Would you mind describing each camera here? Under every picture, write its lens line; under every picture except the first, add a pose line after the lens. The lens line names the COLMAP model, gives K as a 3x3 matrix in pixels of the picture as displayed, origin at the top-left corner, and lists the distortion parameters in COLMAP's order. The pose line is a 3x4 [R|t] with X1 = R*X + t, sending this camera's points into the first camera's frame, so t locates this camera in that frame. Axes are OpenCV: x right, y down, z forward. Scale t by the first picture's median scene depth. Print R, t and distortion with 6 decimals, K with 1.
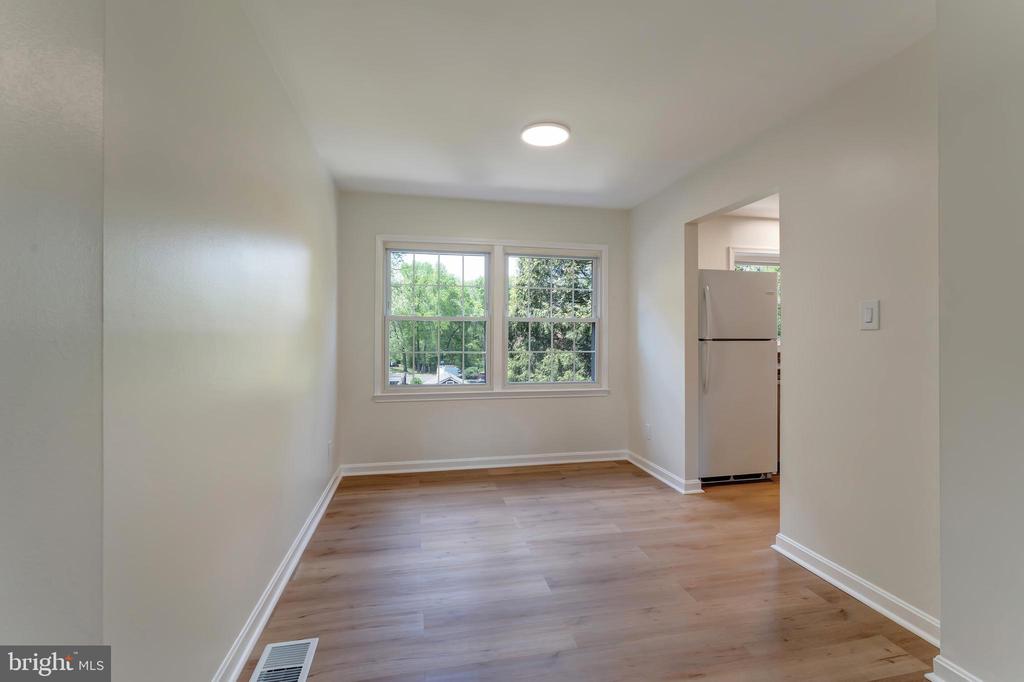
lens RADIAL K [[444.1, 0, 510.8], [0, 444.1, 336.8], [0, 0, 1]] dist [0.001249, -0.000127]
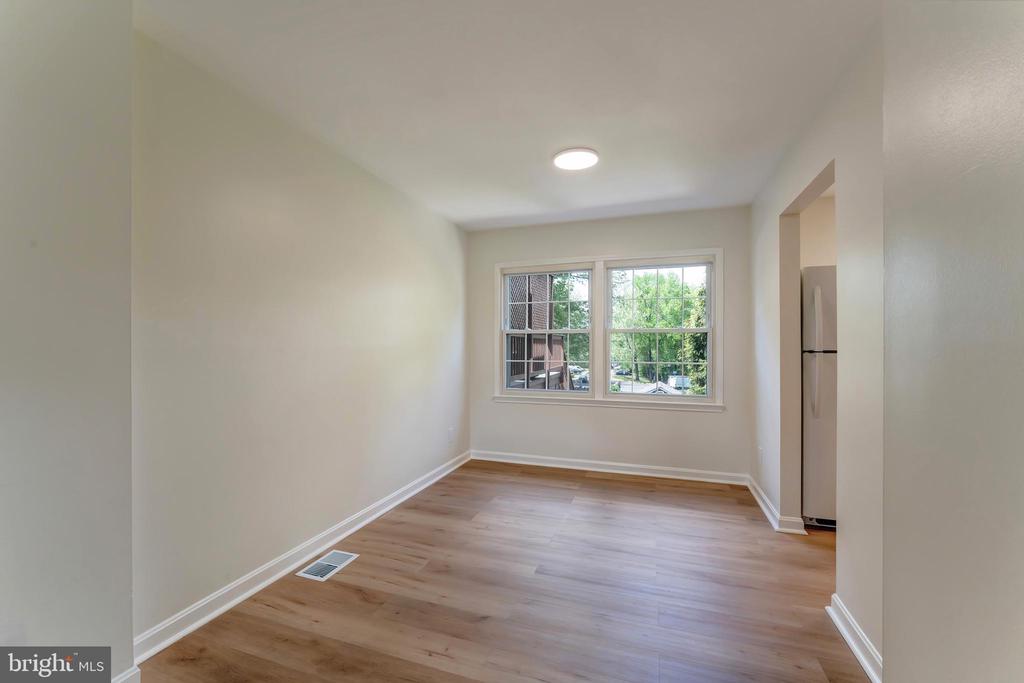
lens RADIAL K [[423.1, 0, 509.0], [0, 423.1, 346.1], [0, 0, 1]] dist [-0.002355, 0.000121]
pose [[0.856659, -0.001567, -0.515880, 0.335917], [0.000840, 0.999998, -0.001643, -0.002824], [0.515882, 0.000974, 0.856659, 0.029797]]
